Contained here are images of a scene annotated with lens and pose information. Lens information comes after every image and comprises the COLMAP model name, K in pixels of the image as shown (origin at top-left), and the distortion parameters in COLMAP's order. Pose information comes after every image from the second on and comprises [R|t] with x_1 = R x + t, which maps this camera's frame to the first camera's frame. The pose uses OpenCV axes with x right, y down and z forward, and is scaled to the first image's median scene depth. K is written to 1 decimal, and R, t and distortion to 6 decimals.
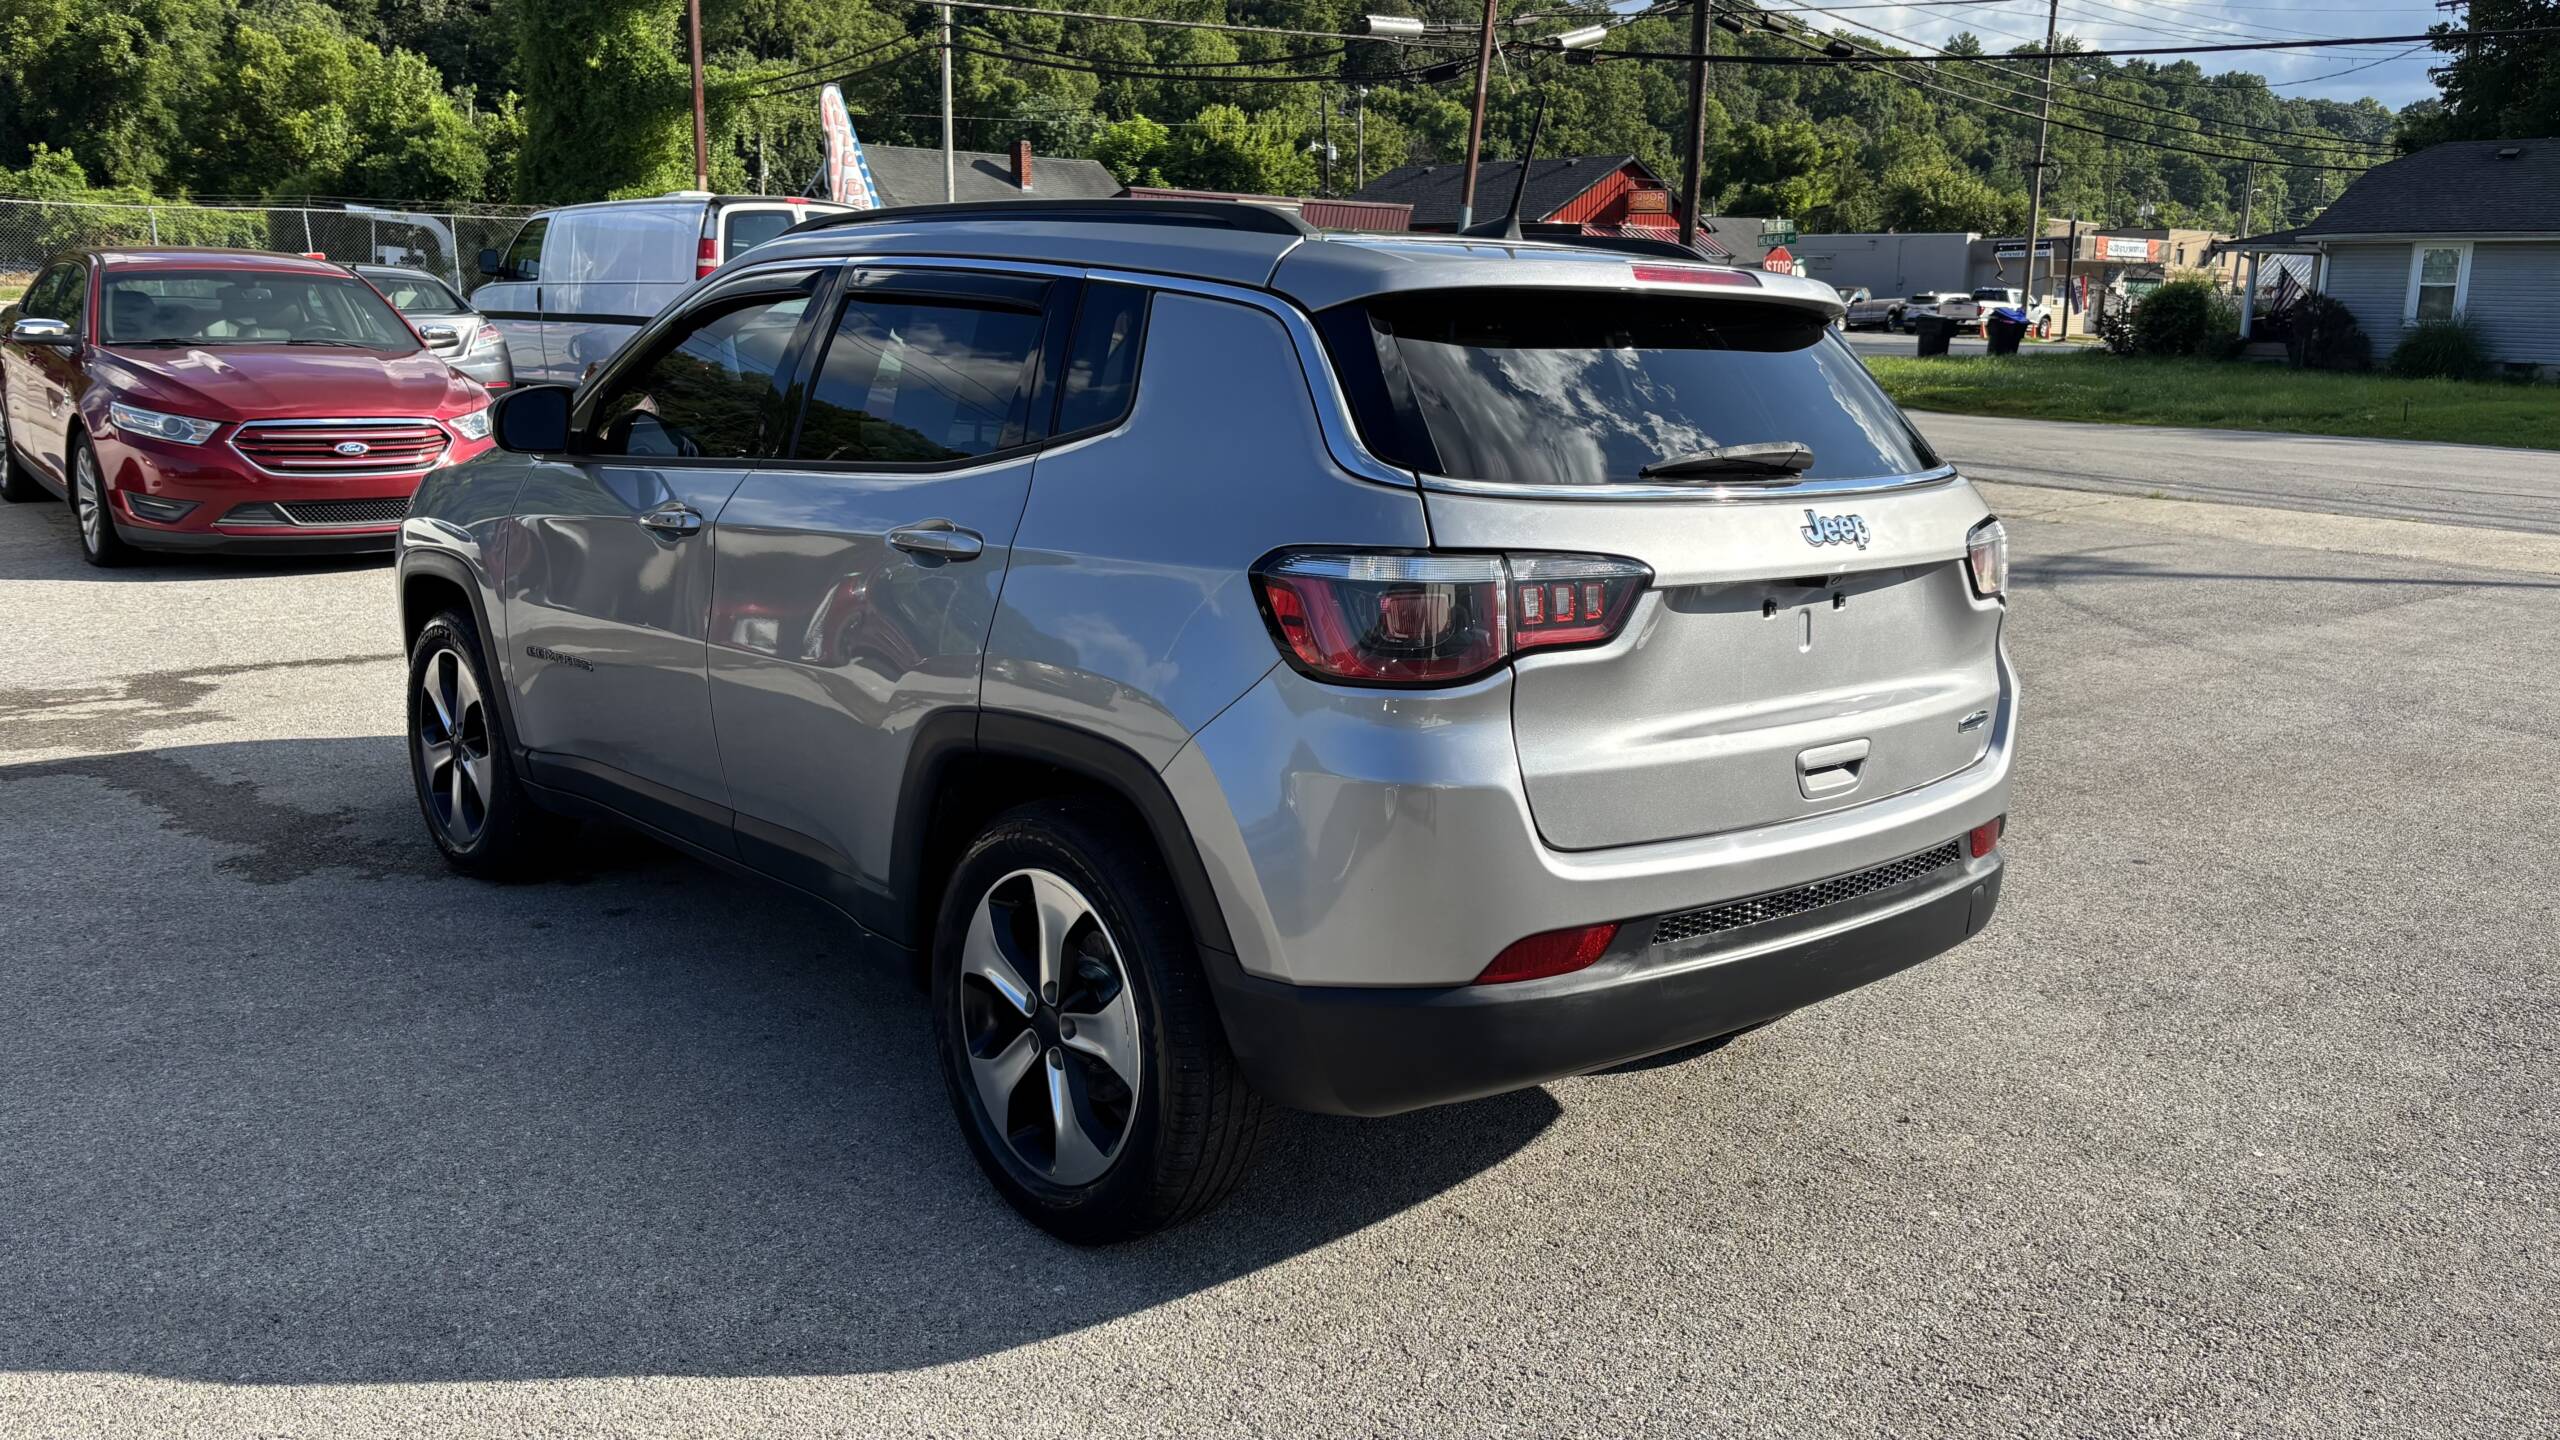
lens RADIAL K [[1932.6, 0, 1280.3], [0, 1932.6, 713.8], [0, 0, 1]] dist [0.051247, -0.078836]
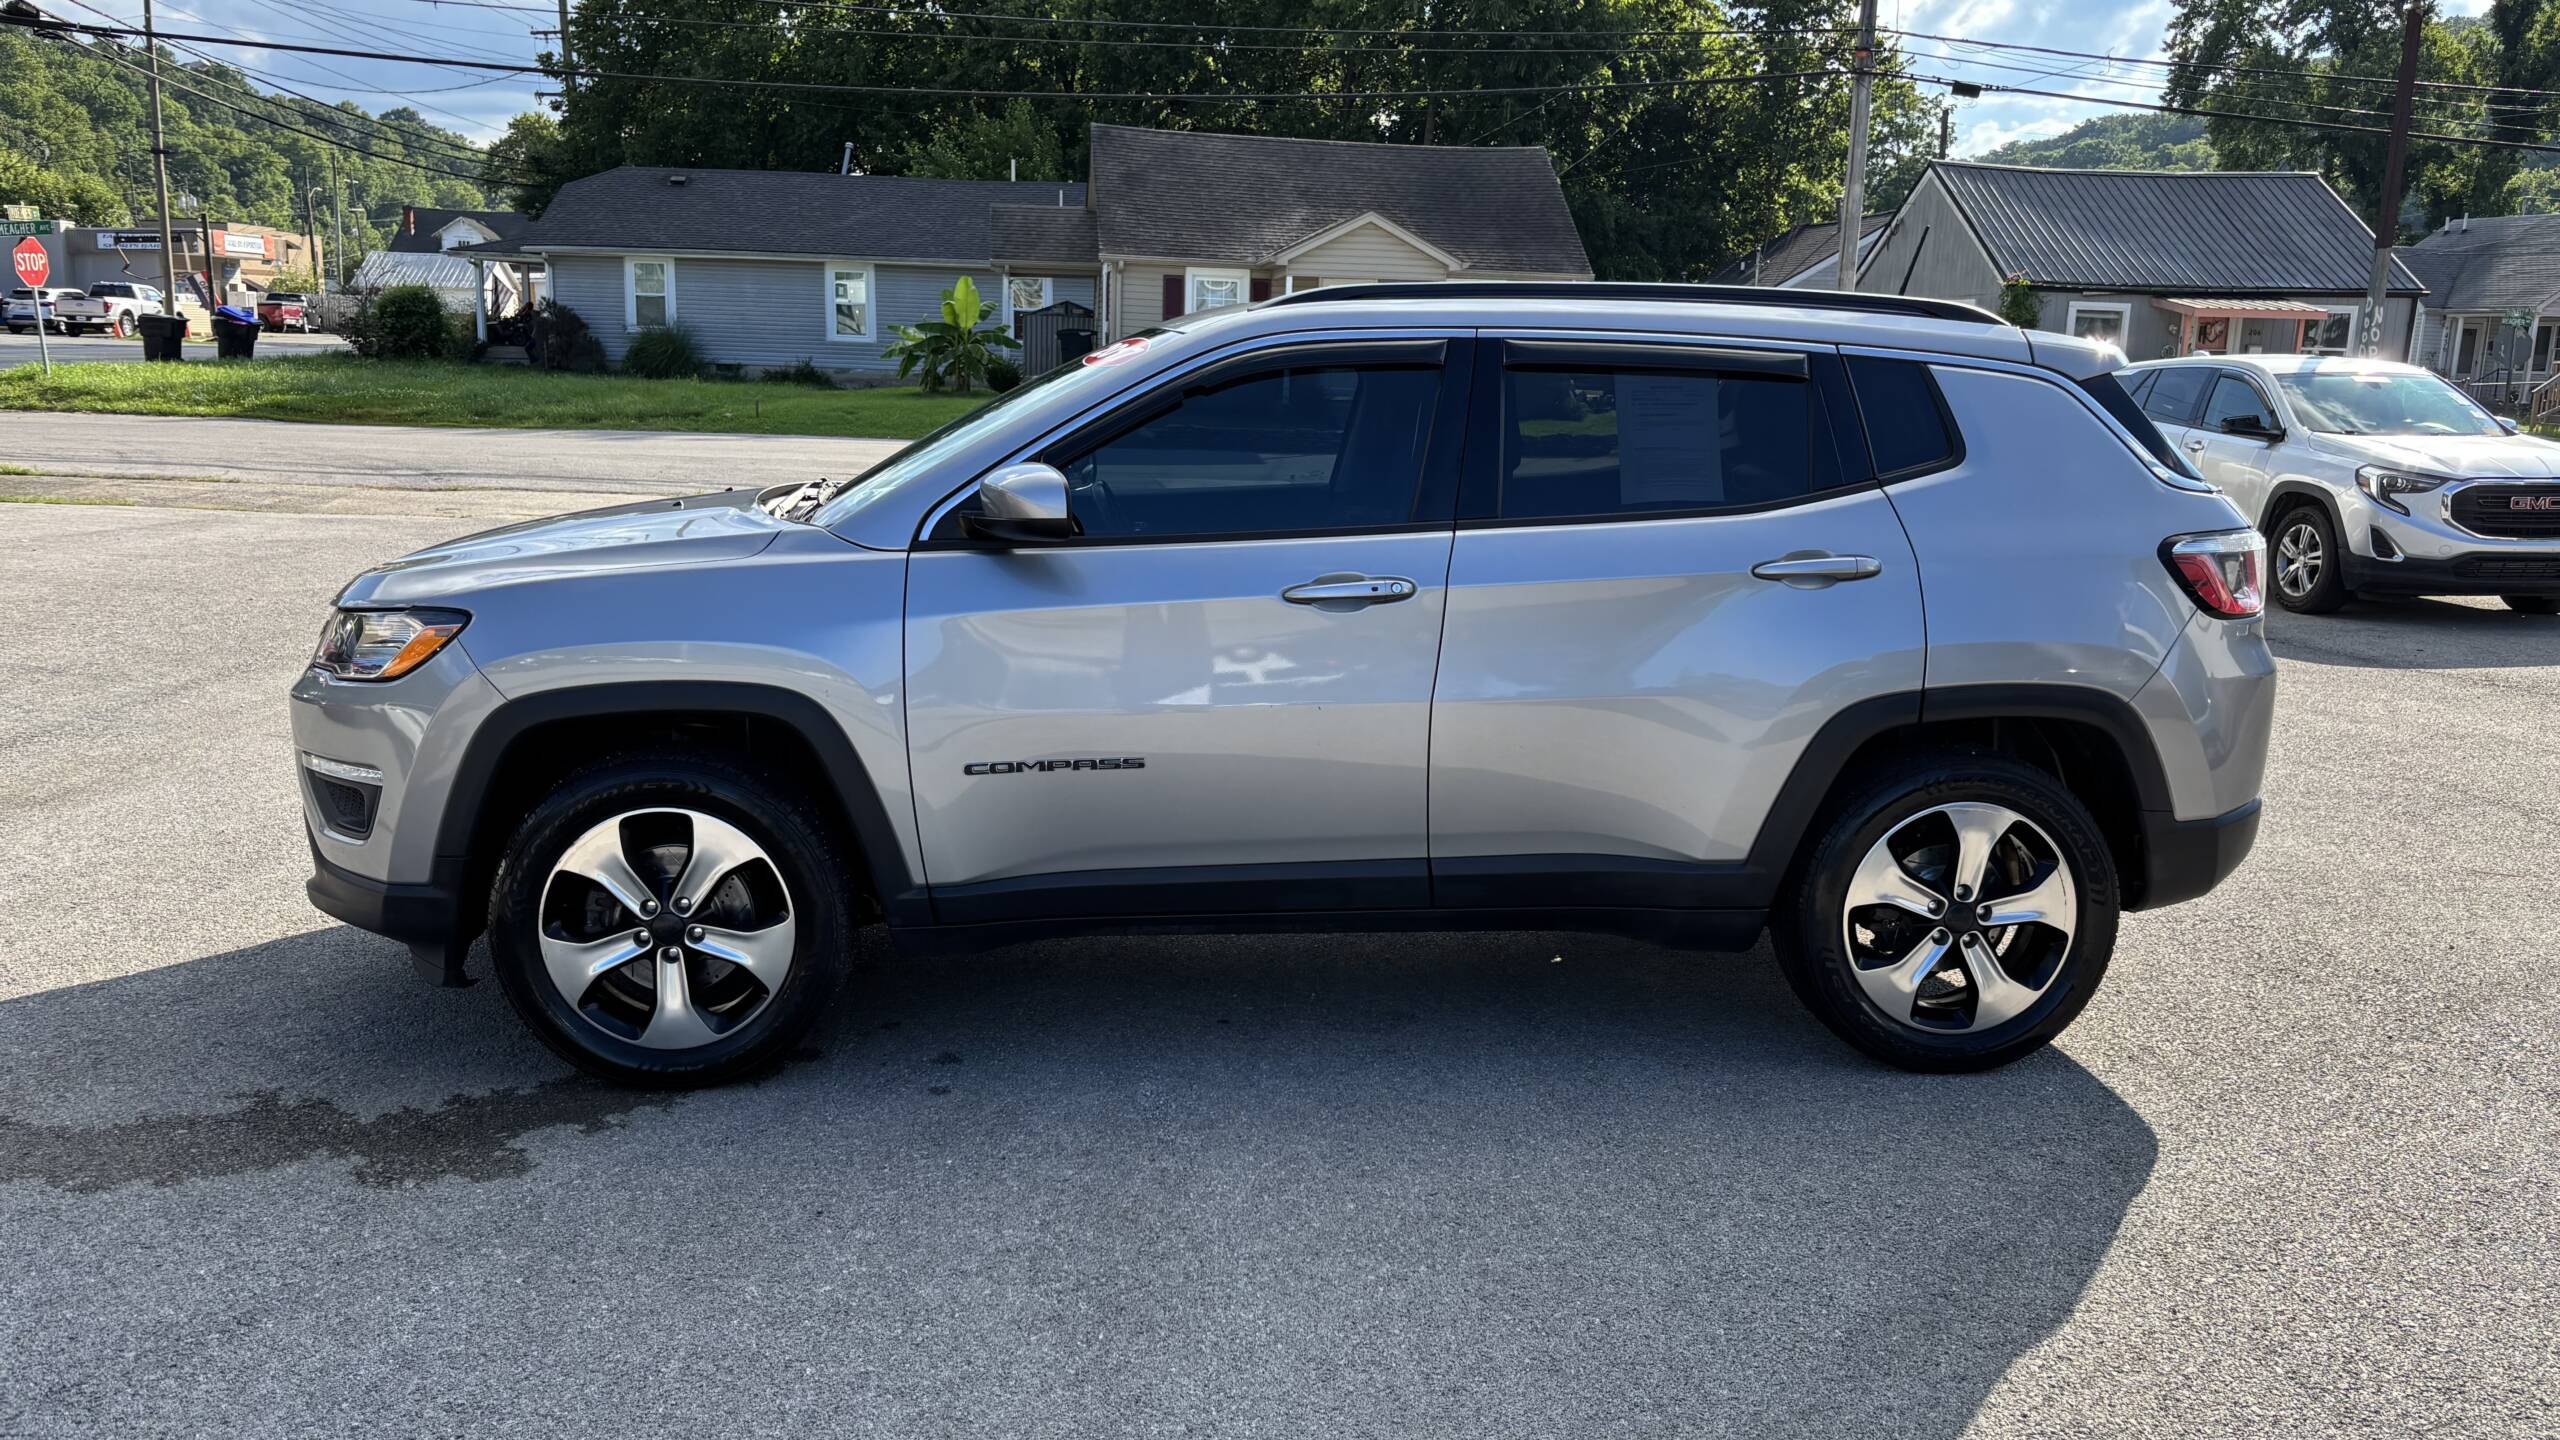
lens RADIAL K [[1951.0, 0, 1280.0], [0, 1951.0, 720.0], [0, 0, 1]] dist [0.051292, -0.078767]
pose [[0.563320, -0.156977, 0.811190, -0.622763], [0.153523, 0.984575, 0.083918, -0.067088], [-0.811851, 0.077263, 0.578730, 0.253341]]
